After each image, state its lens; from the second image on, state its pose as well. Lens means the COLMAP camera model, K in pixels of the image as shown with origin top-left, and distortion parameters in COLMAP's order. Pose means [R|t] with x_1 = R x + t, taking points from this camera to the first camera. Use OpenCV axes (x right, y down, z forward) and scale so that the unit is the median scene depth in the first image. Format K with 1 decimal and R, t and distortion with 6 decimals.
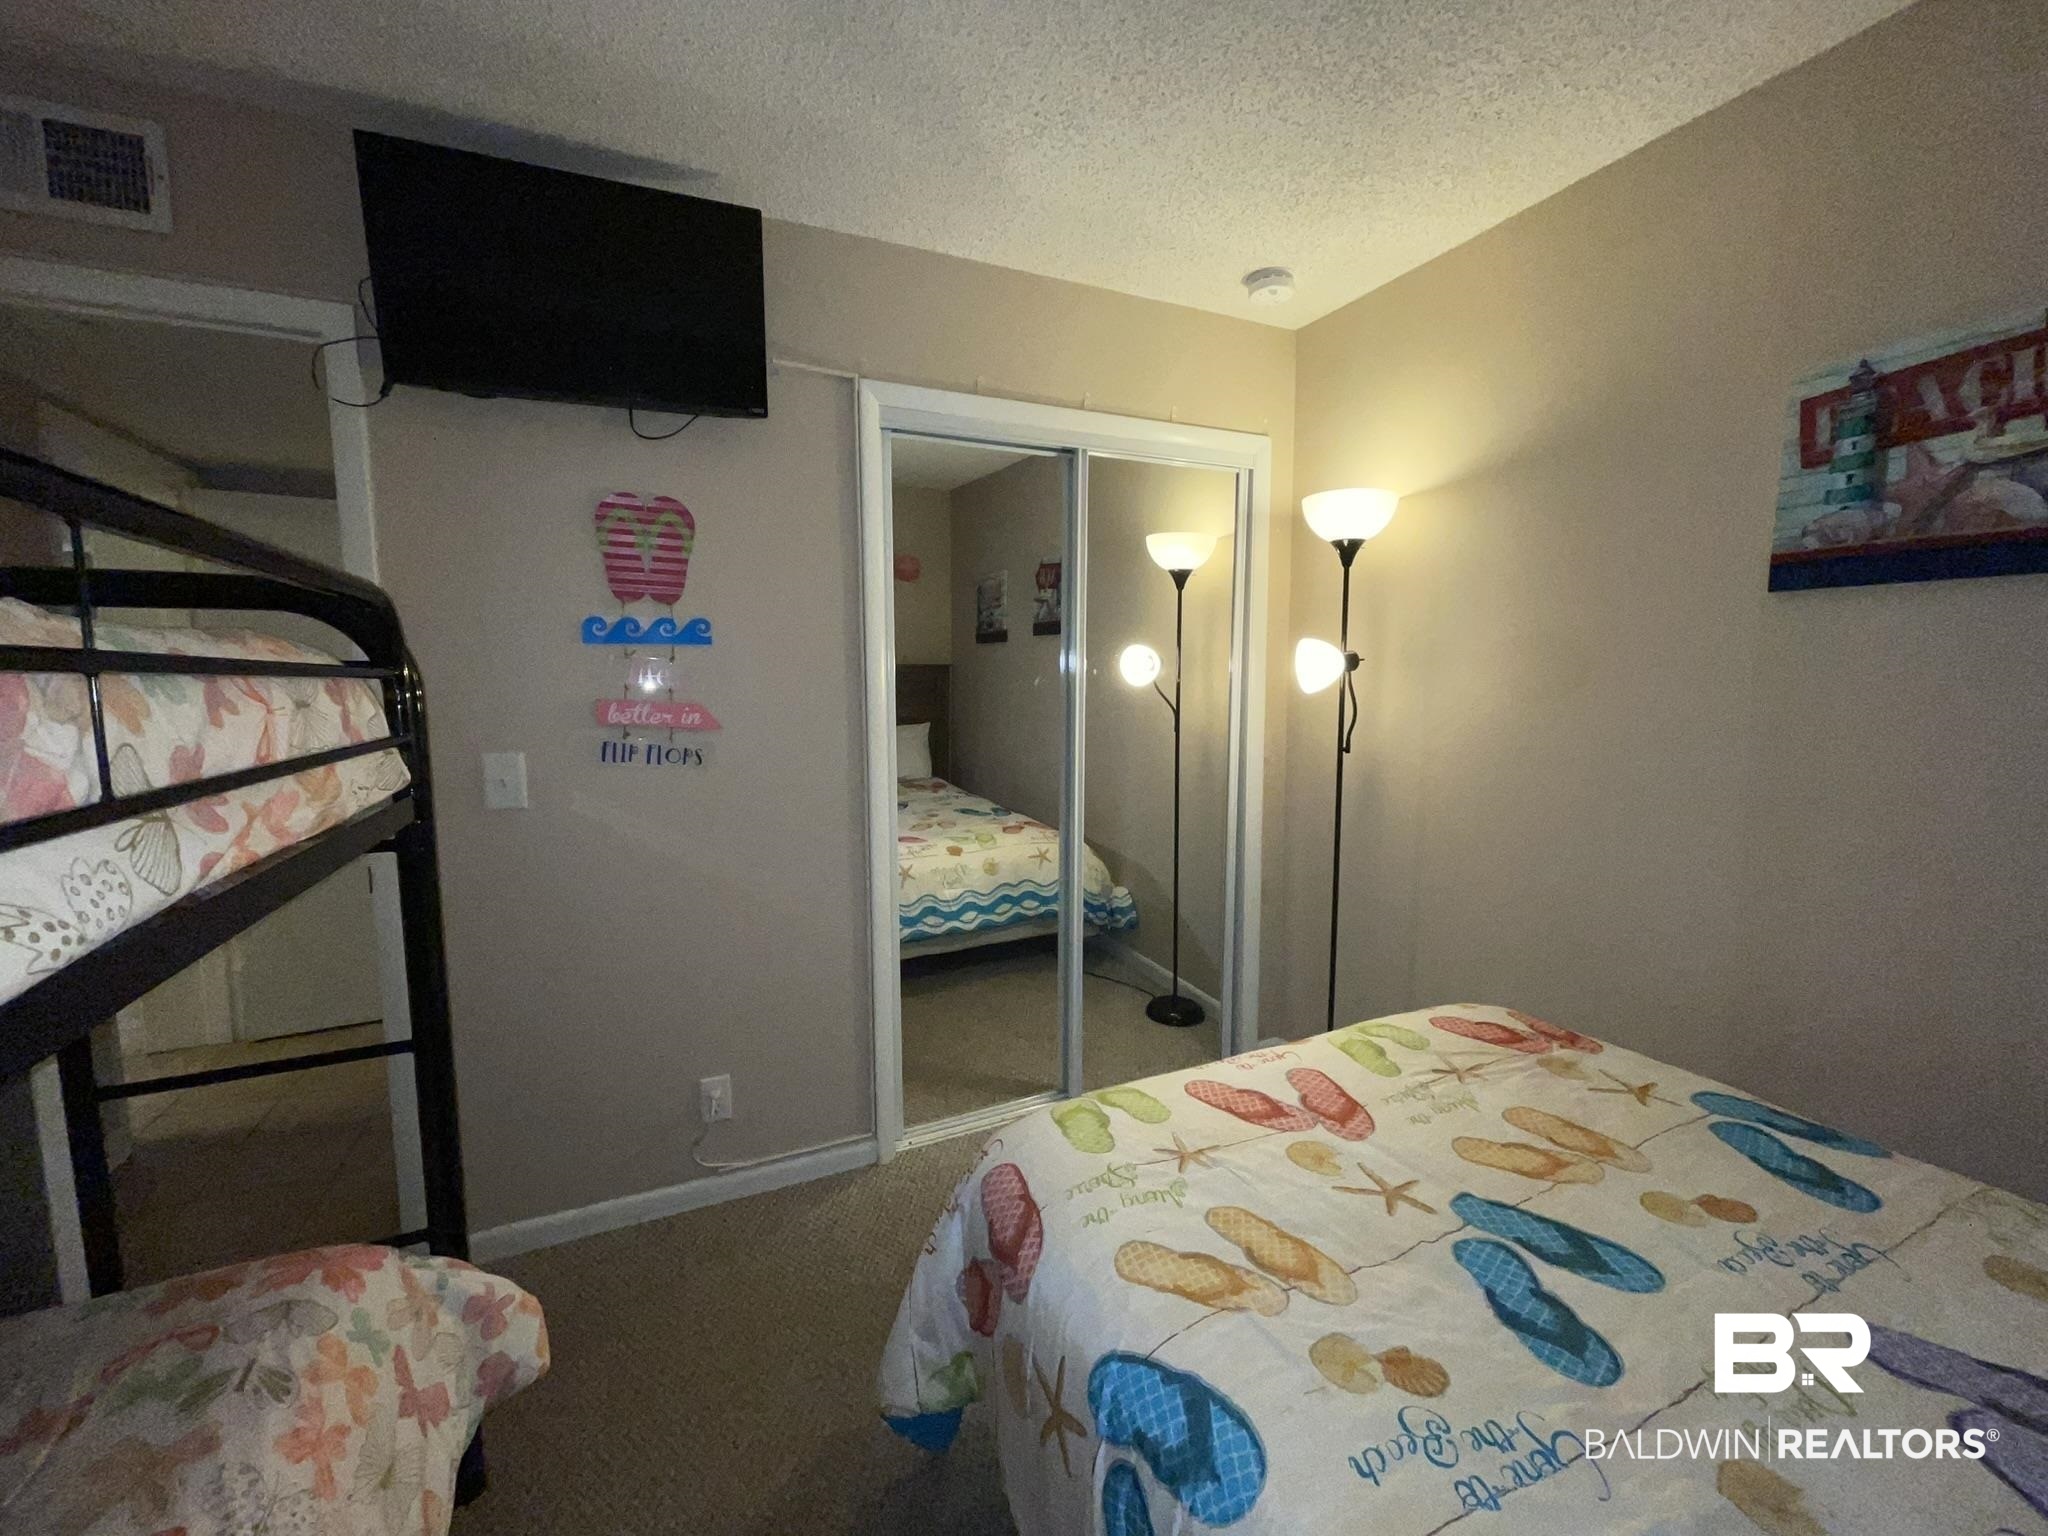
lens RADIAL K [[824.5, 0, 1024.0], [0, 824.5, 768.0], [0, 0, 1]] dist [0.002140, 0.000279]
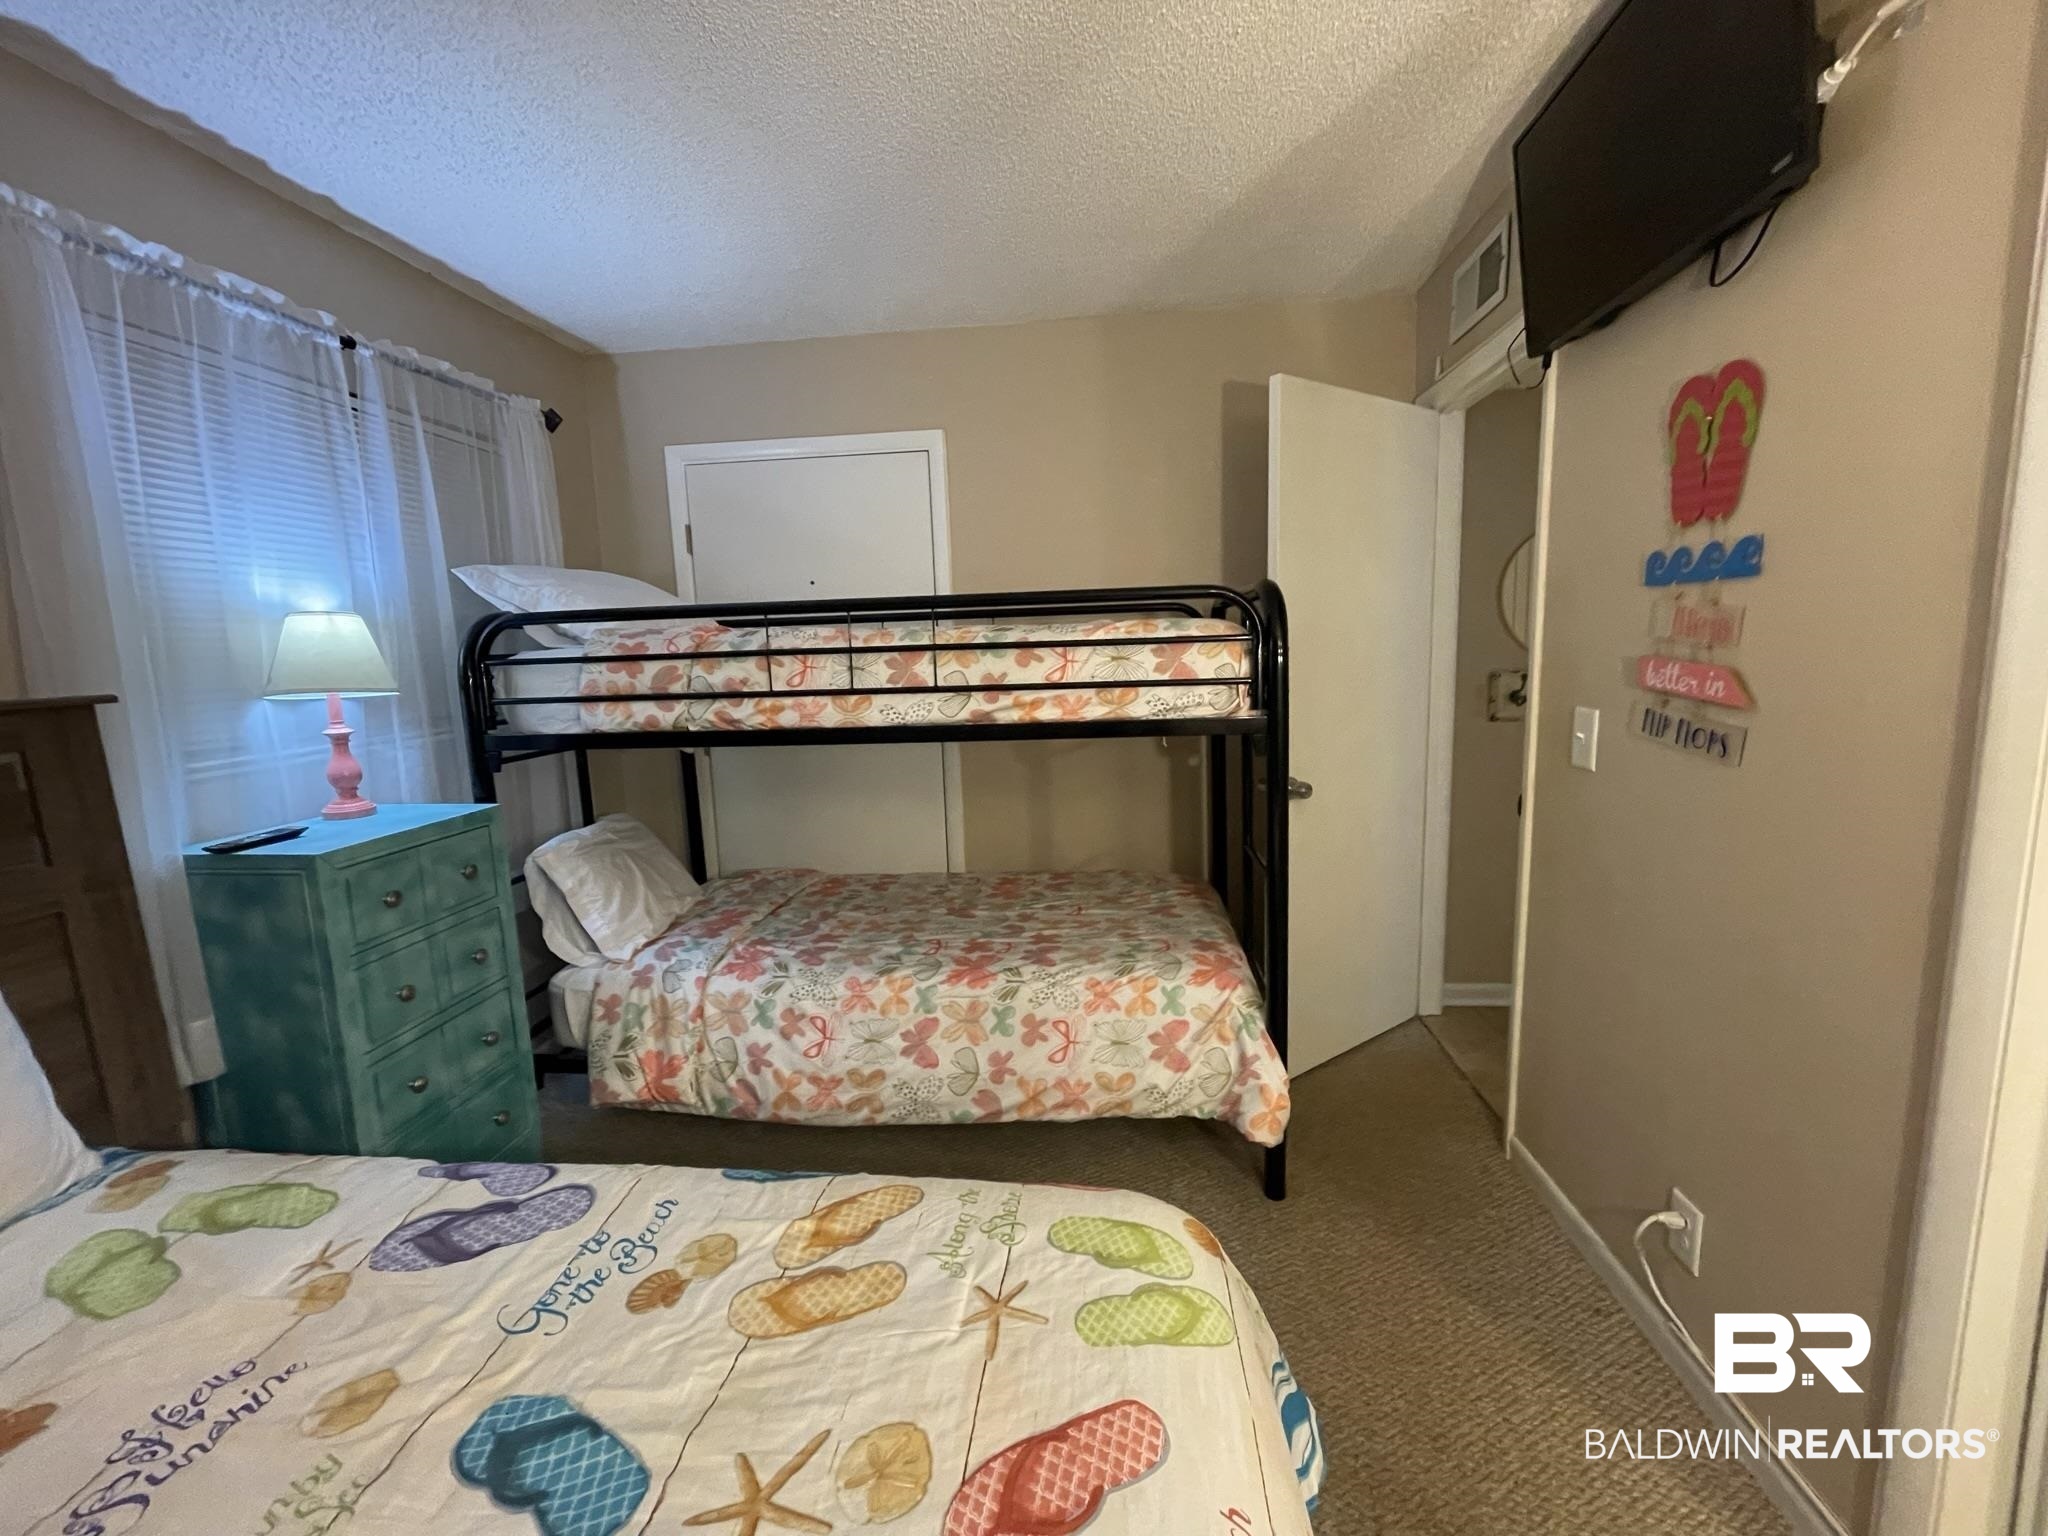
lens RADIAL K [[843.7, 0, 1024.0], [0, 843.7, 768.0], [0, 0, 1]] dist [-0.001976, 0.000008]
pose [[-0.522032, 0.151000, -0.839453, 0.868714], [-0.055909, 0.976029, 0.210335, -0.194520], [0.851092, 0.156735, -0.501076, 1.539371]]
